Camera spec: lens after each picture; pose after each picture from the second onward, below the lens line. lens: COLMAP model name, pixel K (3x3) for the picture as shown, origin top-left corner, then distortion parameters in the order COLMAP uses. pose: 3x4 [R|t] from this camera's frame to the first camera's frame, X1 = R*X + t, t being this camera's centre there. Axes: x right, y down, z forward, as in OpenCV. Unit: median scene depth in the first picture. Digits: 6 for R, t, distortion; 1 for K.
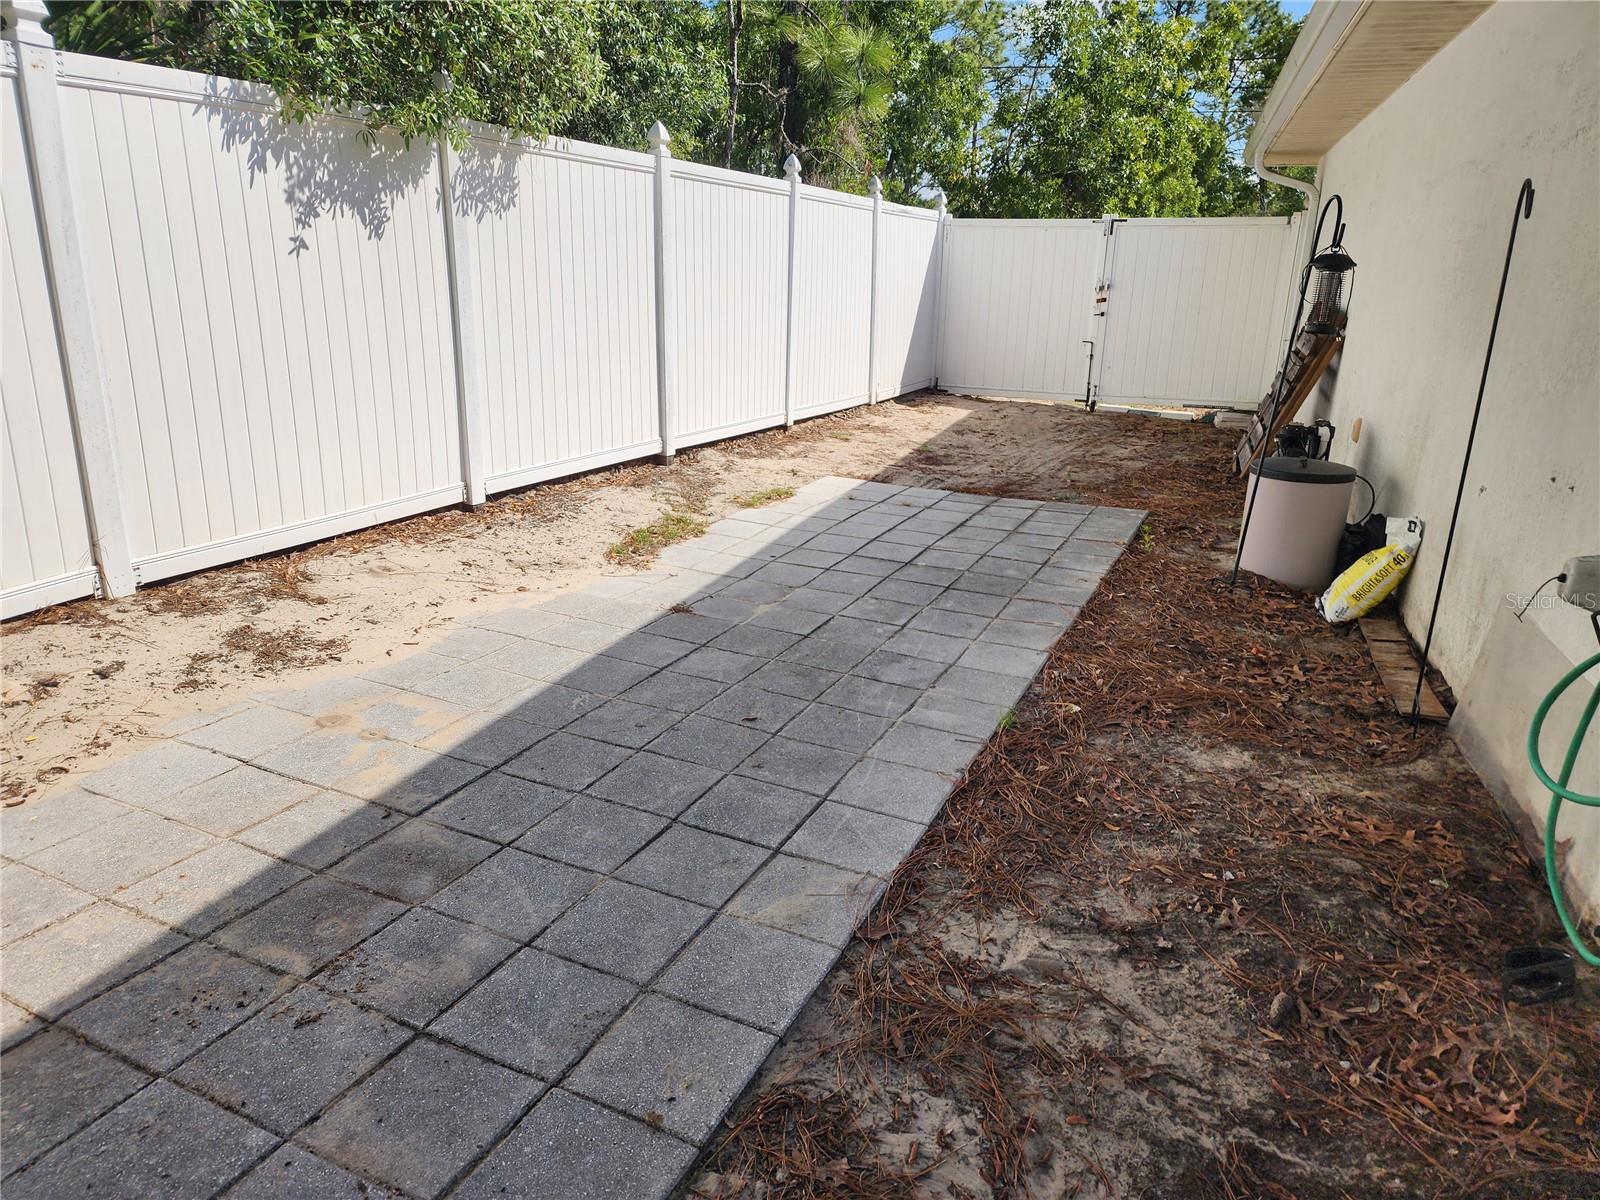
lens RADIAL K [[1063.0, 0, 798.0], [0, 1063.0, 594.1], [0, 0, 1]] dist [0.084087, -0.076718]
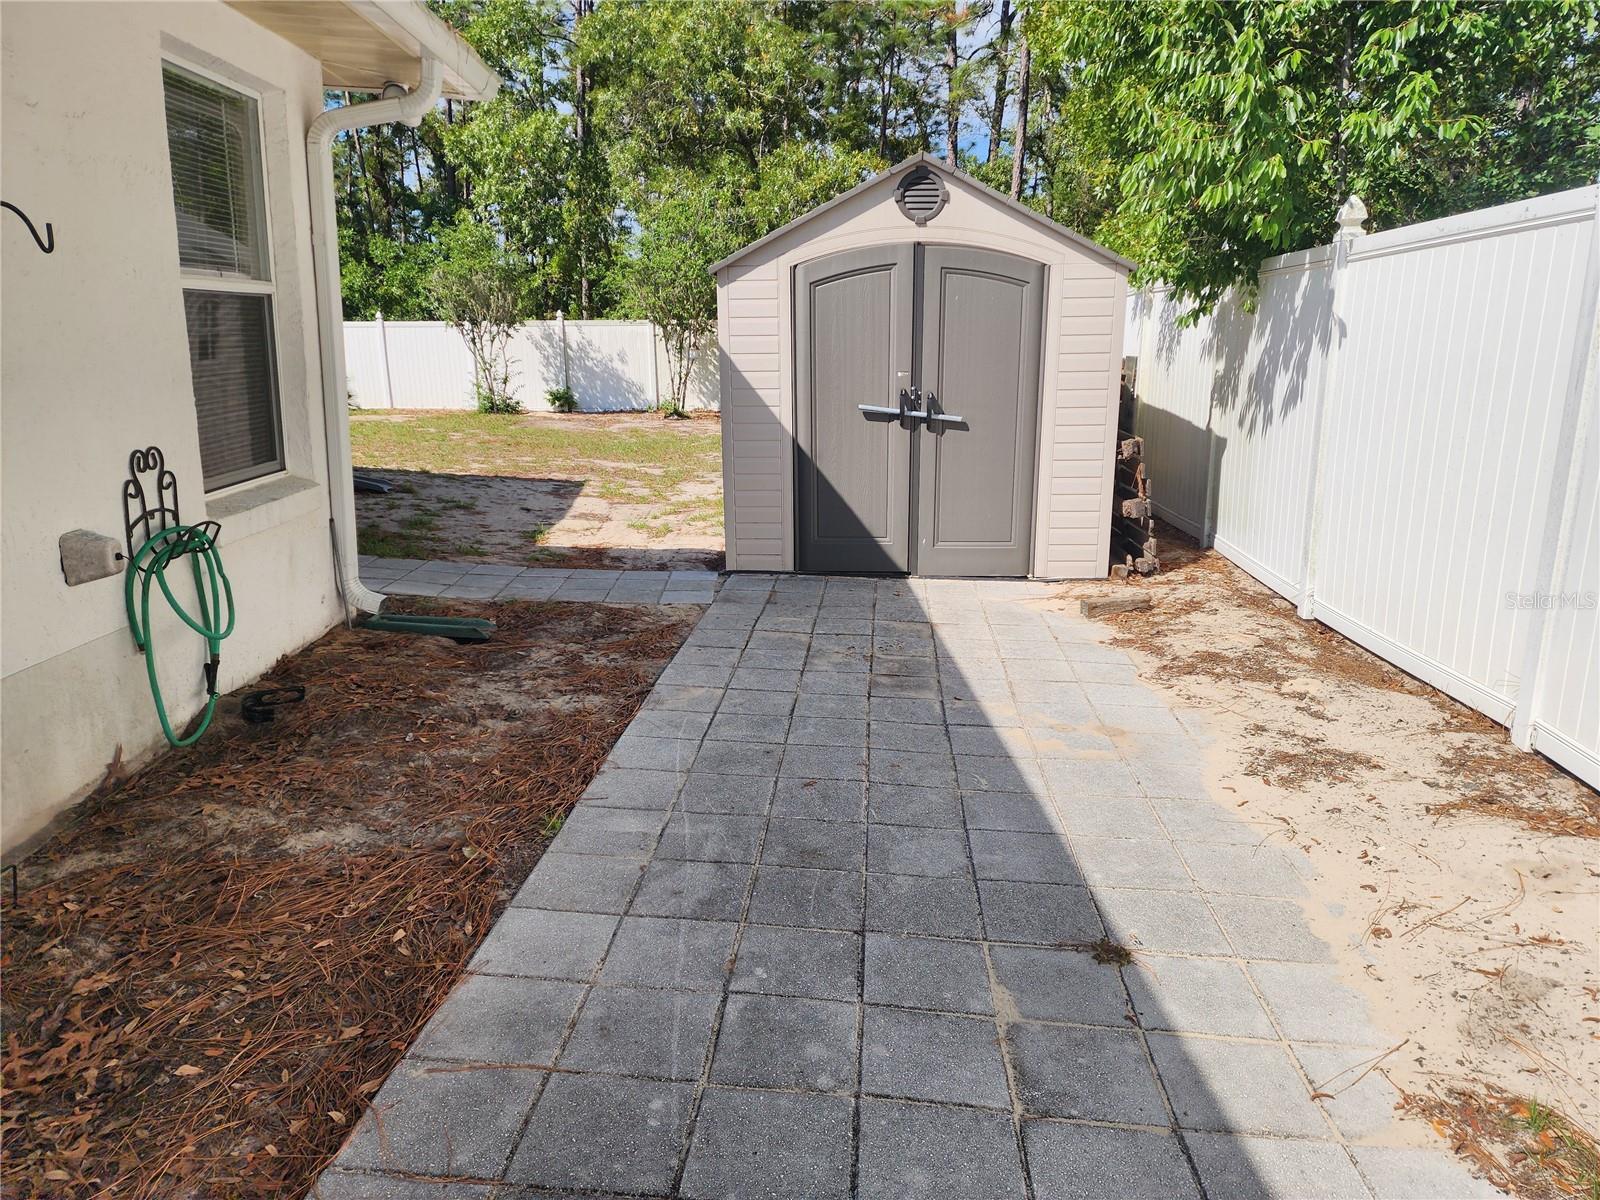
lens RADIAL K [[1063.0, 0, 805.2], [0, 1063.0, 608.1], [0, 0, 1]] dist [0.084087, -0.076718]
pose [[-0.932145, 0.027856, -0.361011, 0.302761], [-0.163214, 0.857672, 0.487606, -0.491854], [0.323212, 0.513442, -0.794929, 1.607956]]
